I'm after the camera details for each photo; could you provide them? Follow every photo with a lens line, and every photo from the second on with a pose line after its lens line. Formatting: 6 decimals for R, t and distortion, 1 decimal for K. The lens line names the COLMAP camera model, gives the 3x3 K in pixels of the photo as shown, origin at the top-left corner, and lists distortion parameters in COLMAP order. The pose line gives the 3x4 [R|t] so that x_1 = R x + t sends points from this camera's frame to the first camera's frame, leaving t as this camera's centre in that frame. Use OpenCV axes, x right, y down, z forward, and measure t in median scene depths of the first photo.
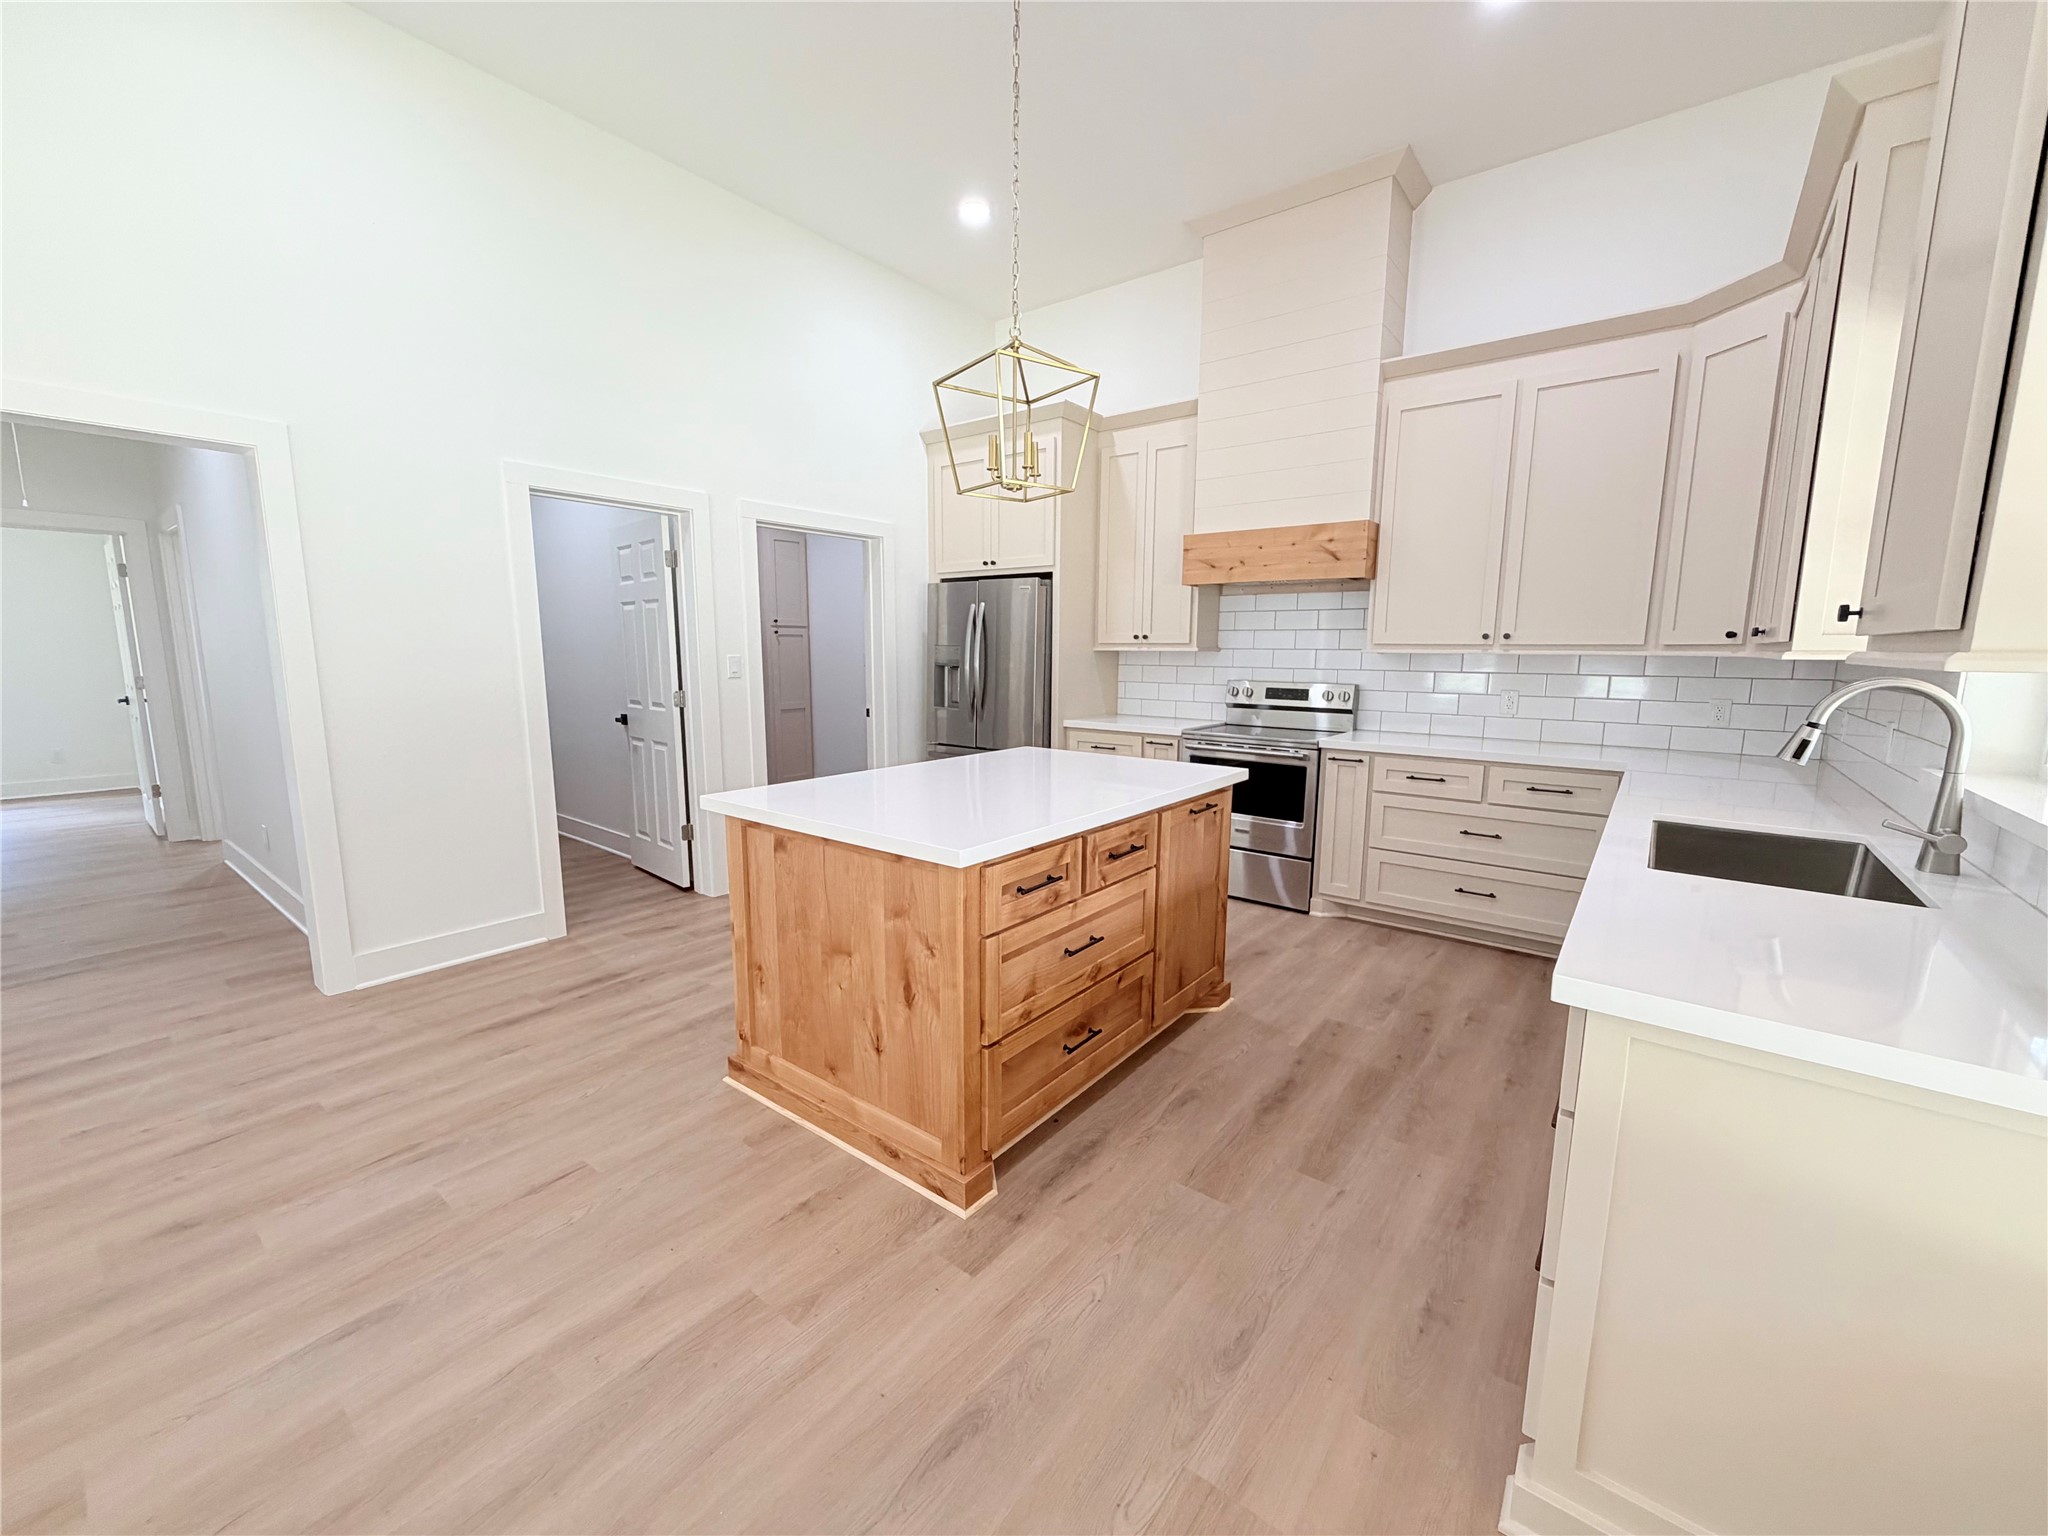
lens RADIAL K [[815.6, 0, 1021.5], [0, 815.6, 767.4], [0, 0, 1]] dist [0.001092, -0.000104]
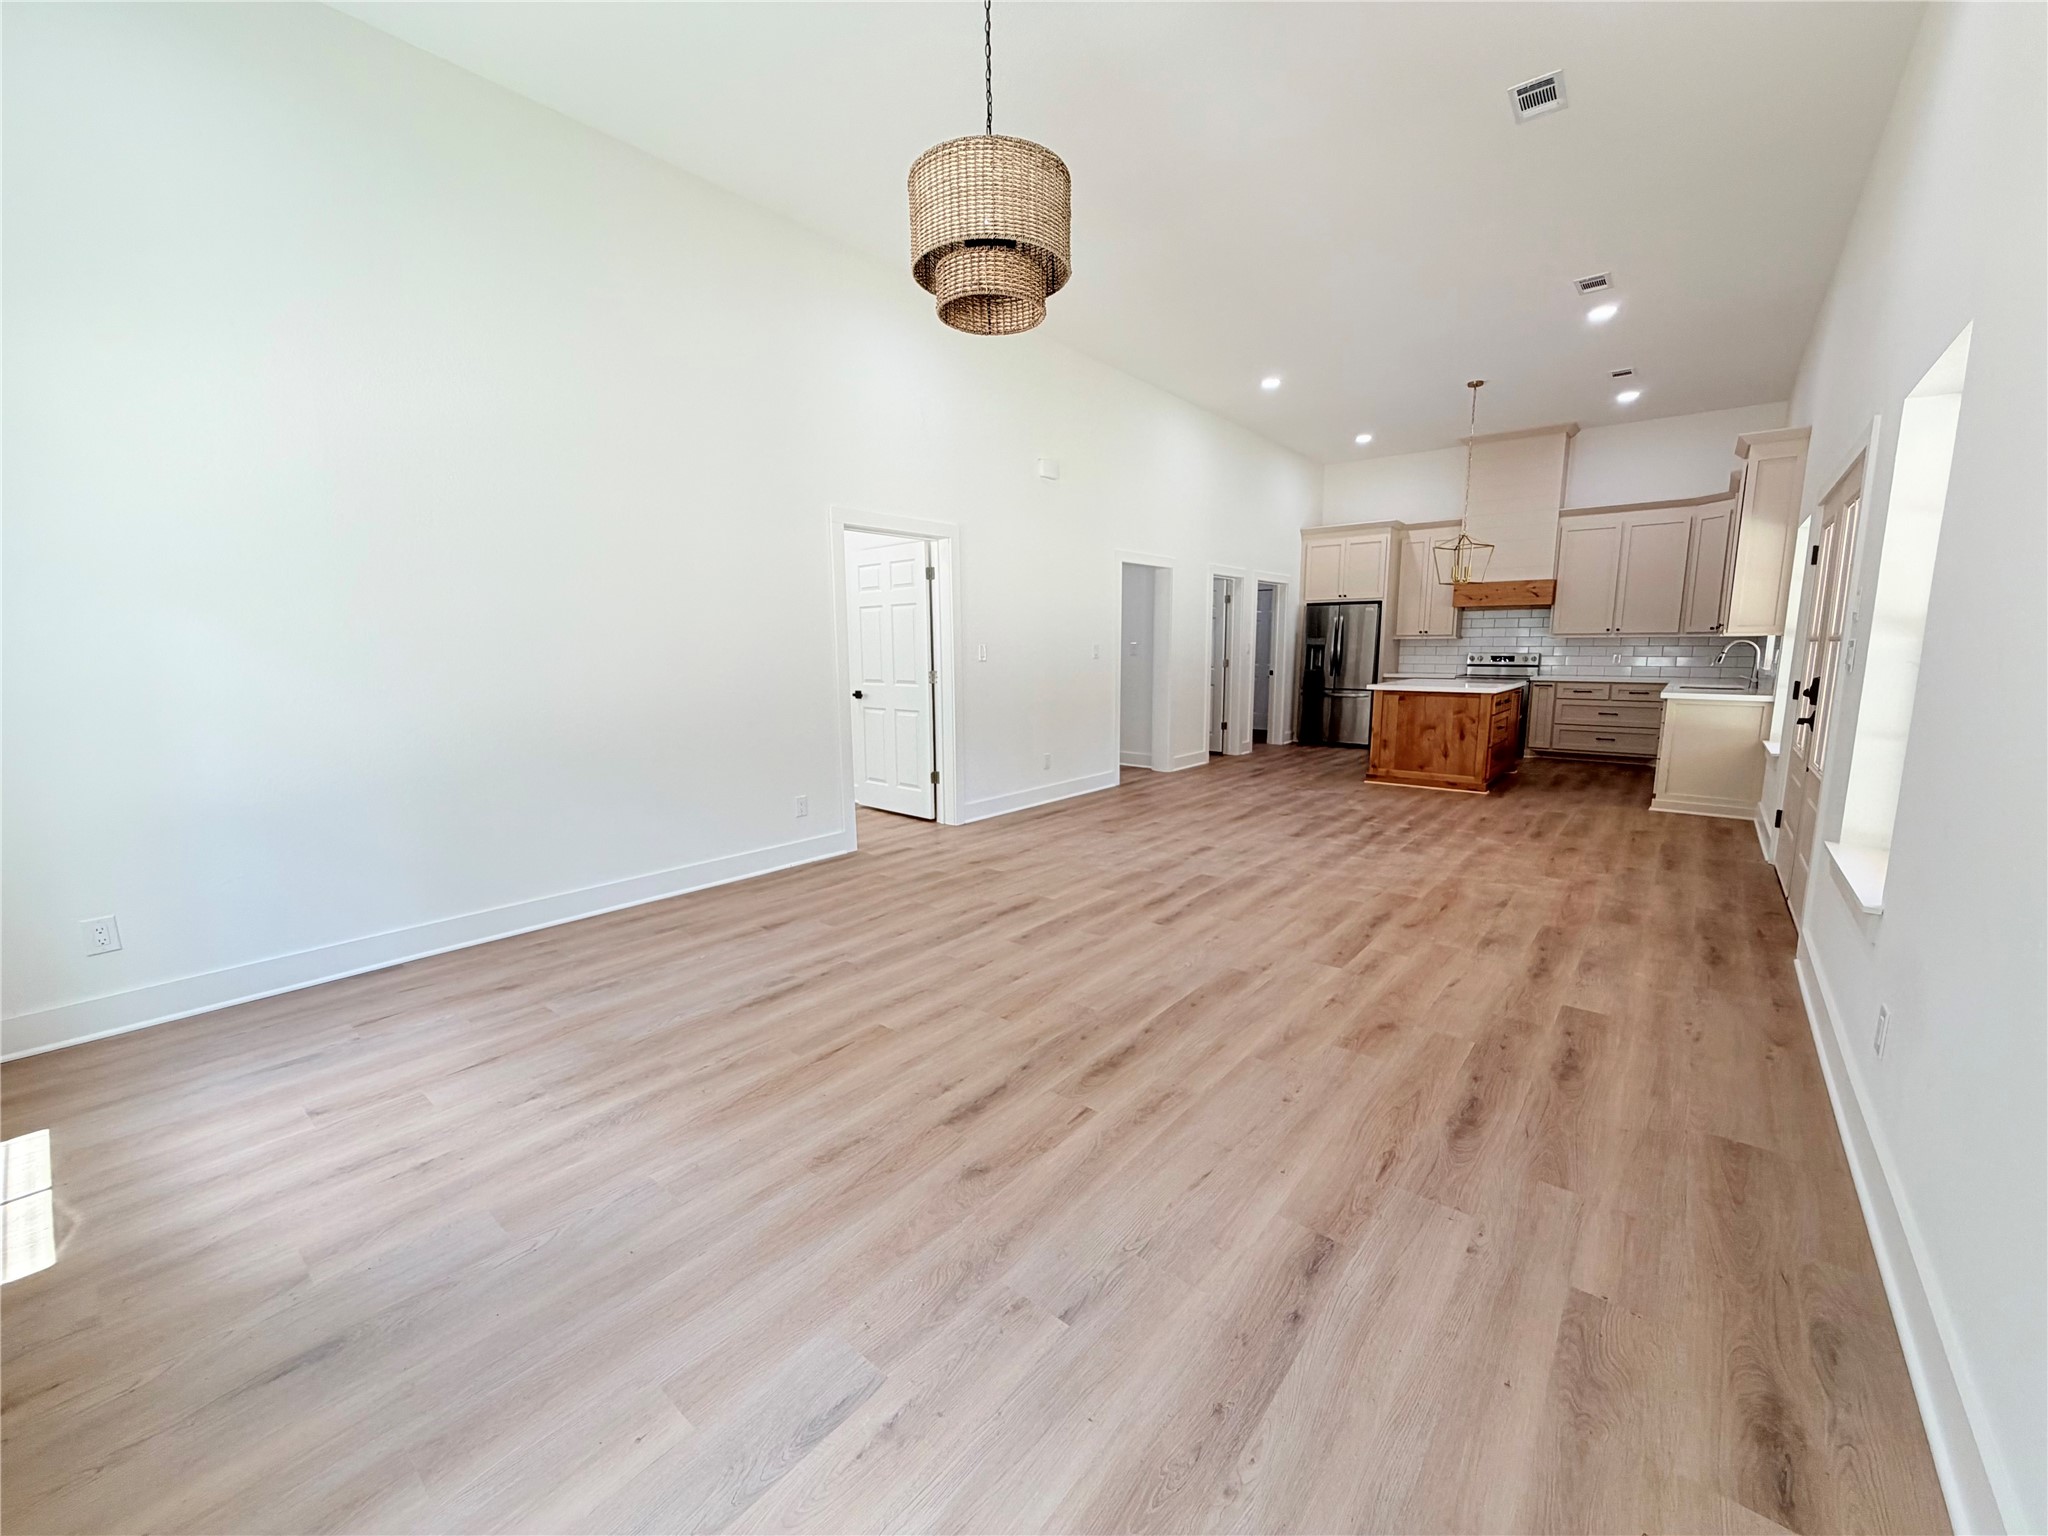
lens RADIAL K [[815.6, 0, 1020.0], [0, 815.6, 772.4], [0, 0, 1]] dist [0.001092, -0.000104]
pose [[0.999625, -0.008016, -0.026171, -1.635387], [0.008245, 0.999929, 0.008651, 0.328863], [0.026100, -0.008864, 0.999620, -2.137411]]
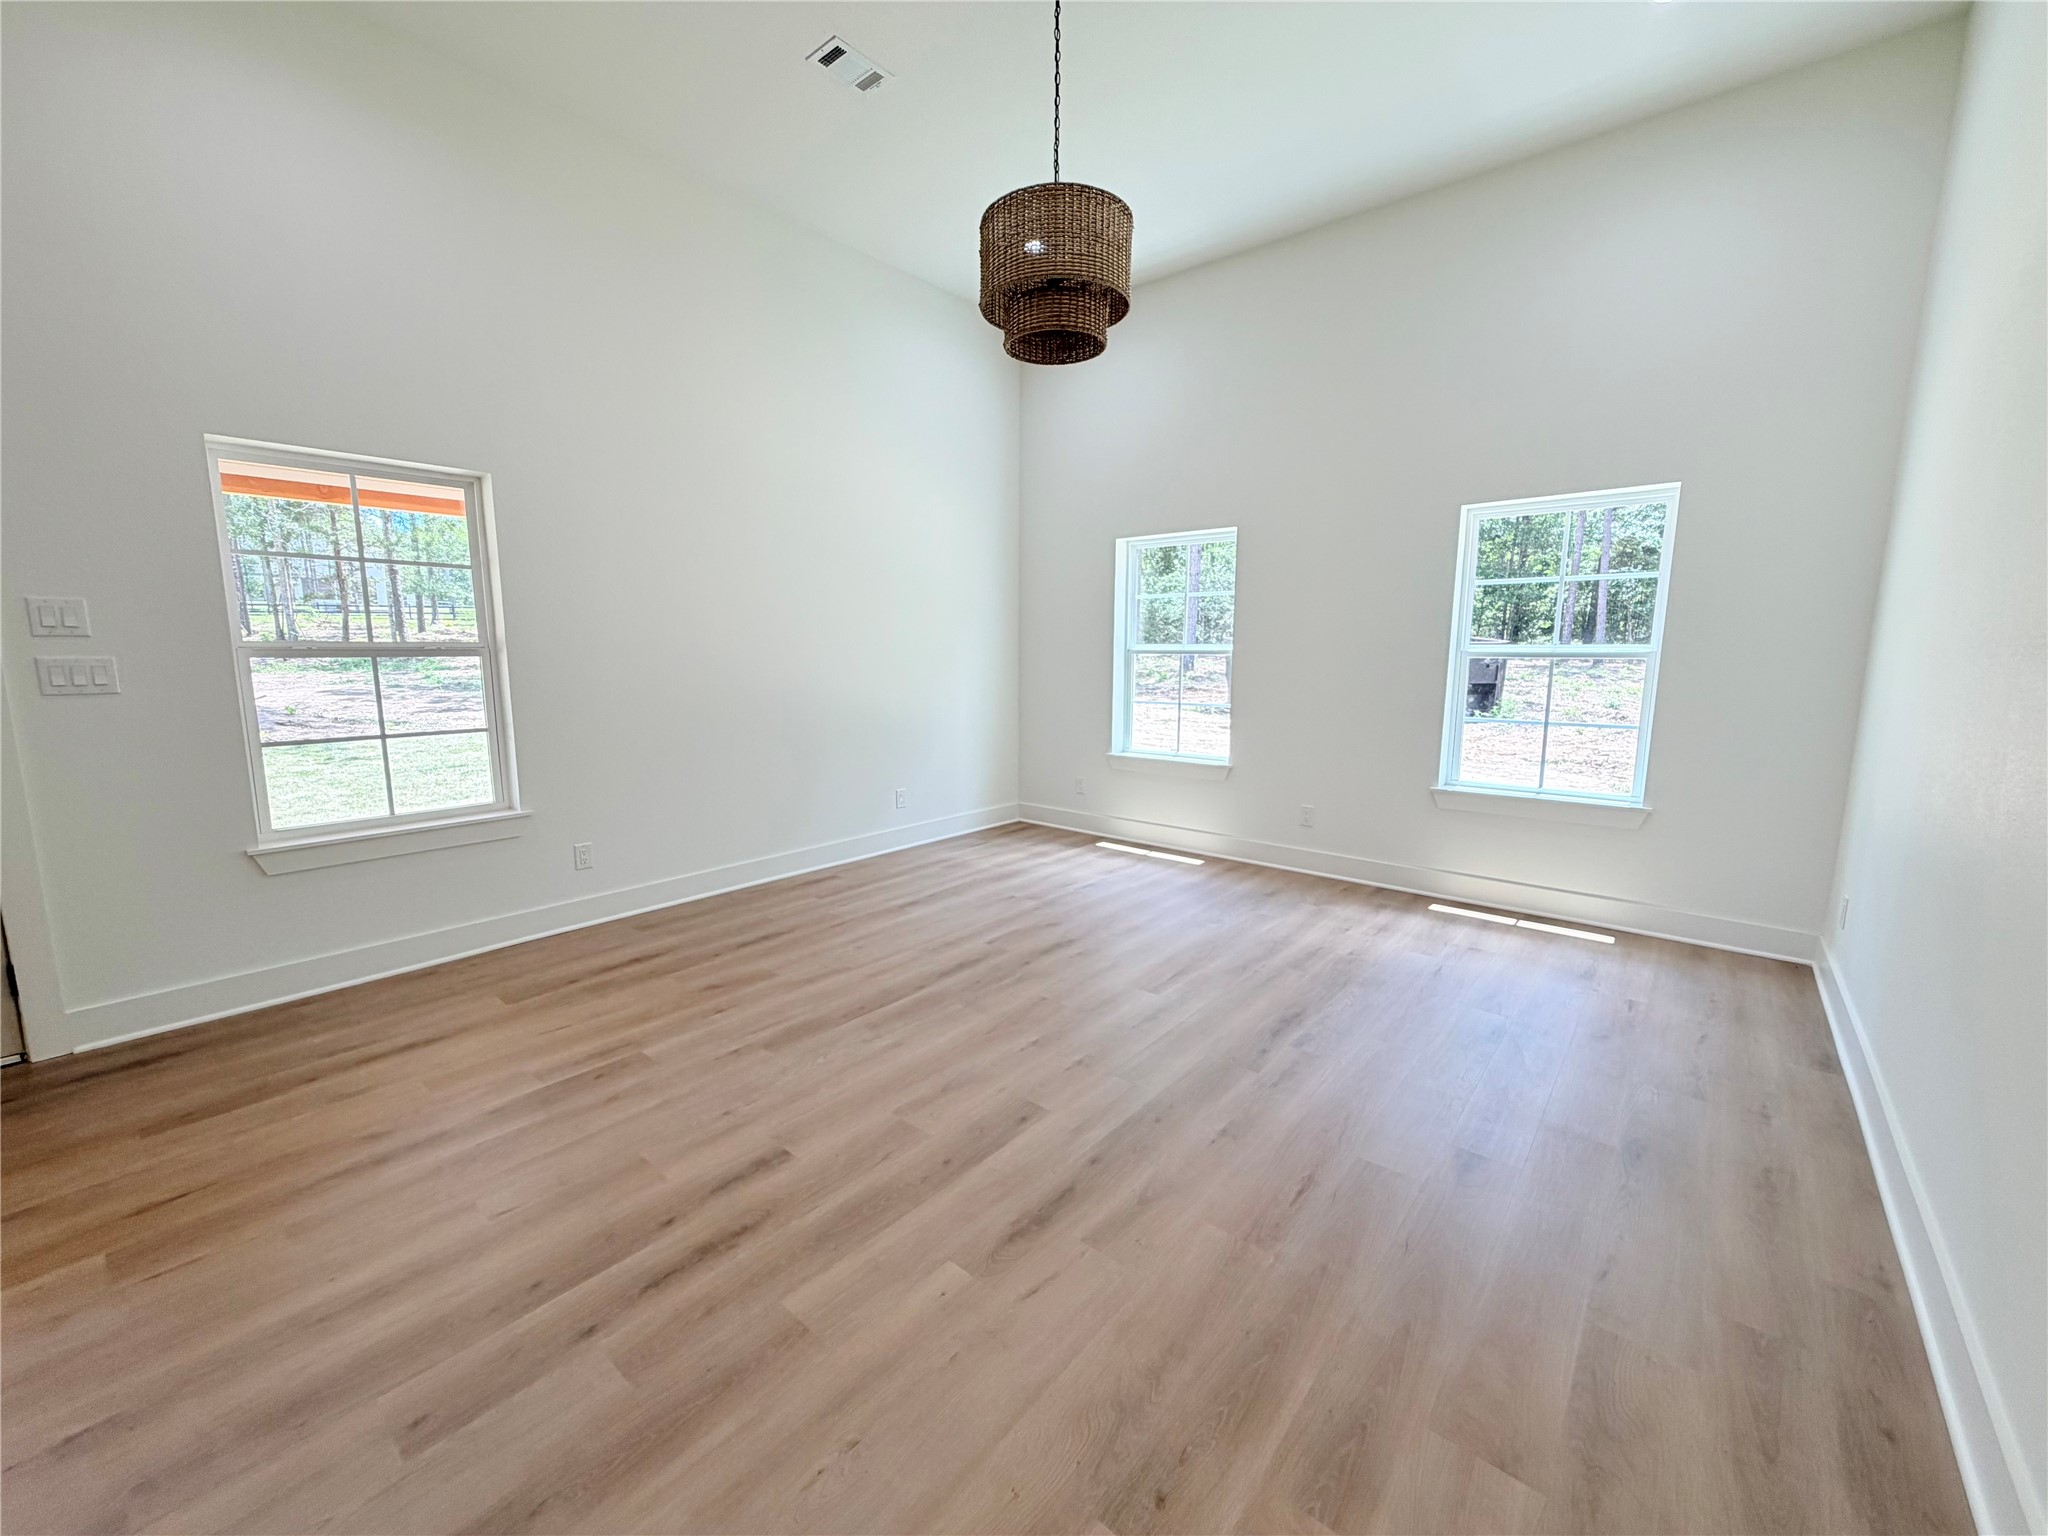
lens RADIAL K [[815.6, 0, 1017.1], [0, 815.6, 779.0], [0, 0, 1]] dist [0.001092, -0.000104]
pose [[-0.999152, -0.014573, 0.038513, -1.692849], [-0.002166, 0.952587, 0.304260, -0.028784], [-0.041121, 0.303918, -0.951810, 0.162886]]
